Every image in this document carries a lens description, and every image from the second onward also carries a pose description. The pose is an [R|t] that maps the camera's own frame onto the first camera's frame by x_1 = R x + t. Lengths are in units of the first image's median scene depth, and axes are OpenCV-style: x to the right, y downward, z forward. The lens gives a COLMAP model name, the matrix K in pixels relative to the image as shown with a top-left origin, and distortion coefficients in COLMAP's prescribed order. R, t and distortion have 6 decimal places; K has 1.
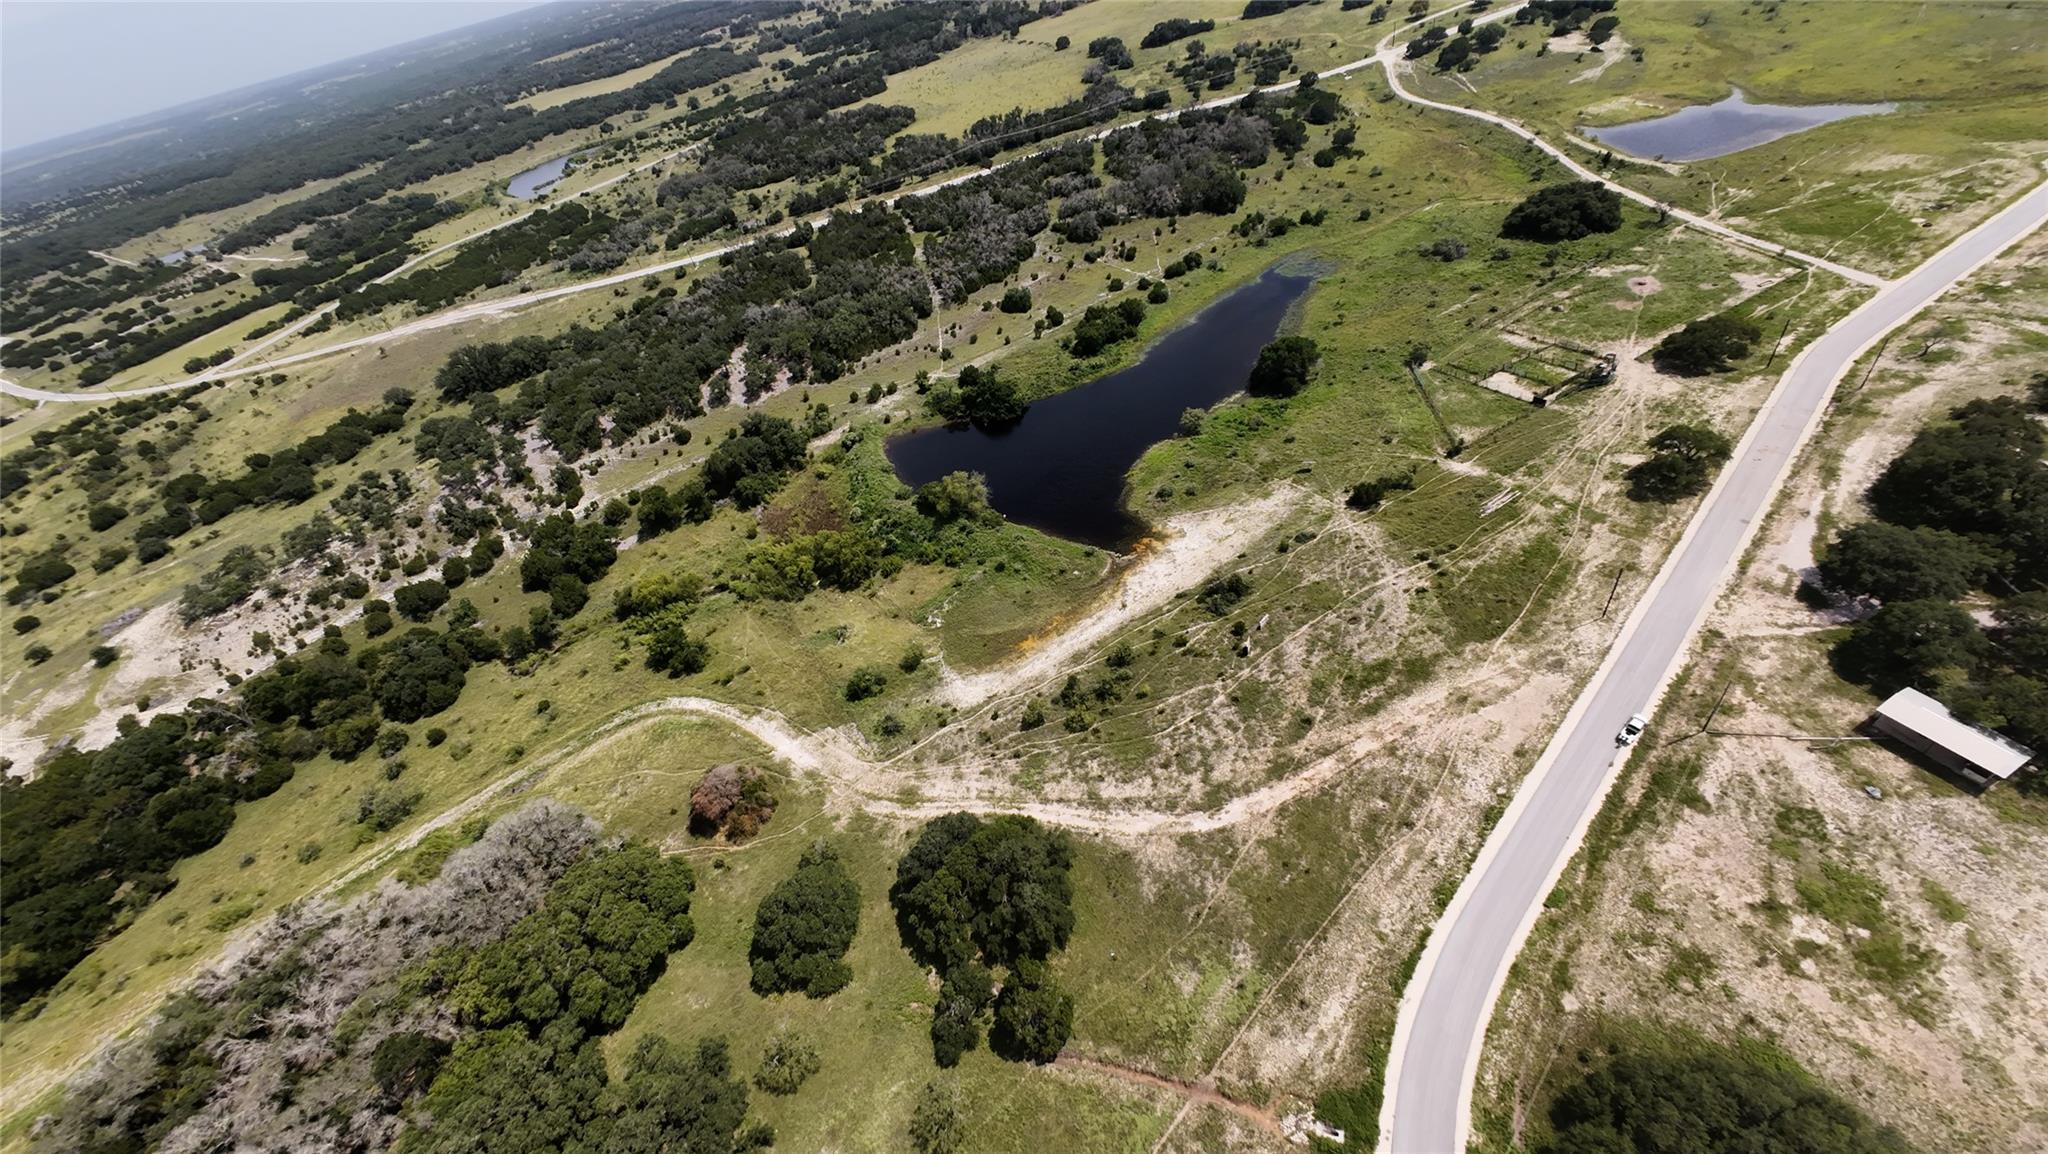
lens RADIAL K [[772.0, 0, 1024.0], [0, 772.0, 577.0], [0, 0, 1]] dist [-0.007820, 0.003498]
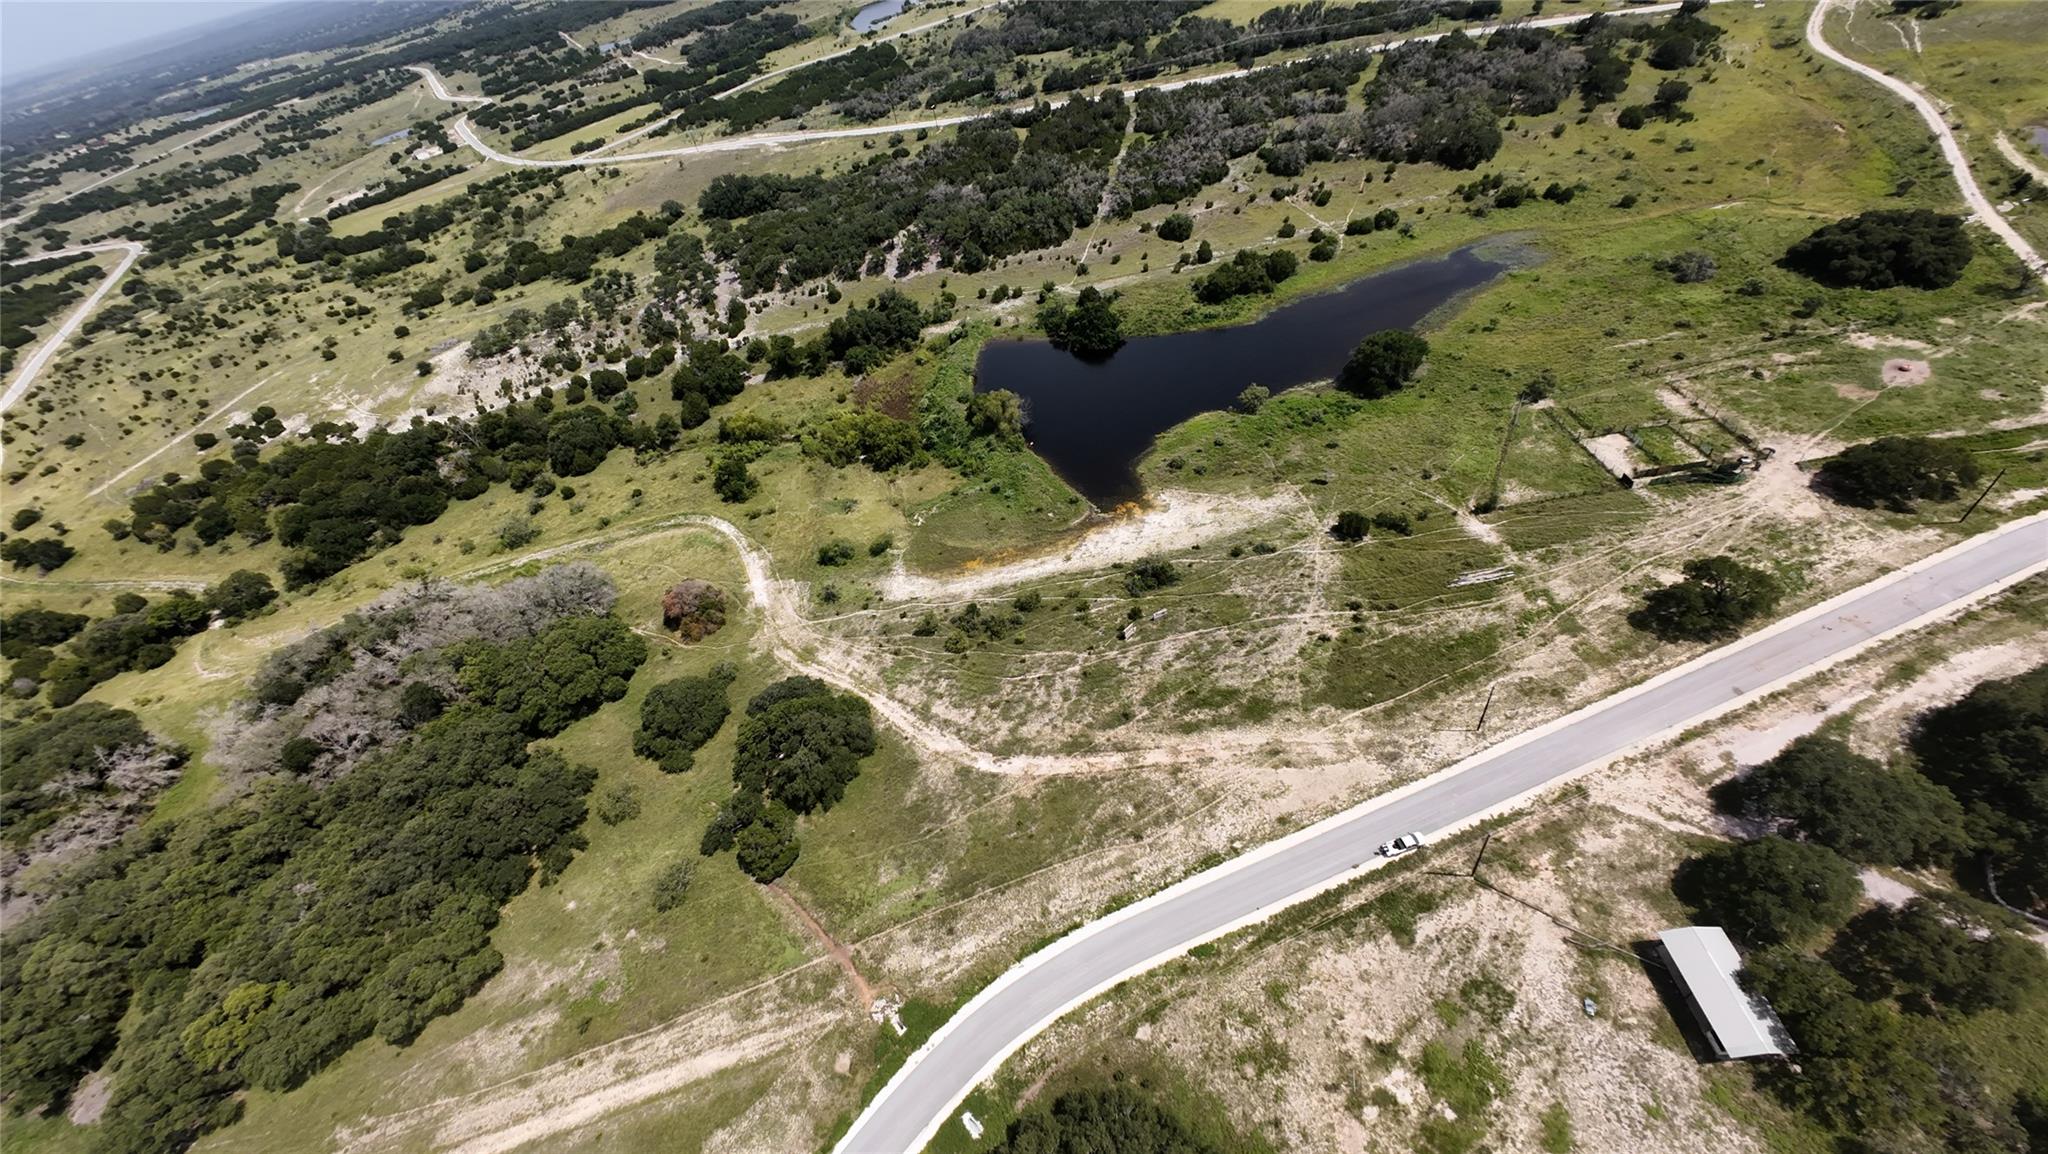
lens RADIAL K [[772.0, 0, 1024.0], [0, 772.0, 577.0], [0, 0, 1]] dist [-0.007820, 0.003498]
pose [[0.910279, 0.313615, -0.270256, 0.339378], [-0.275014, 0.946022, 0.171493, -0.094294], [0.309451, -0.081782, 0.947392, -0.004641]]
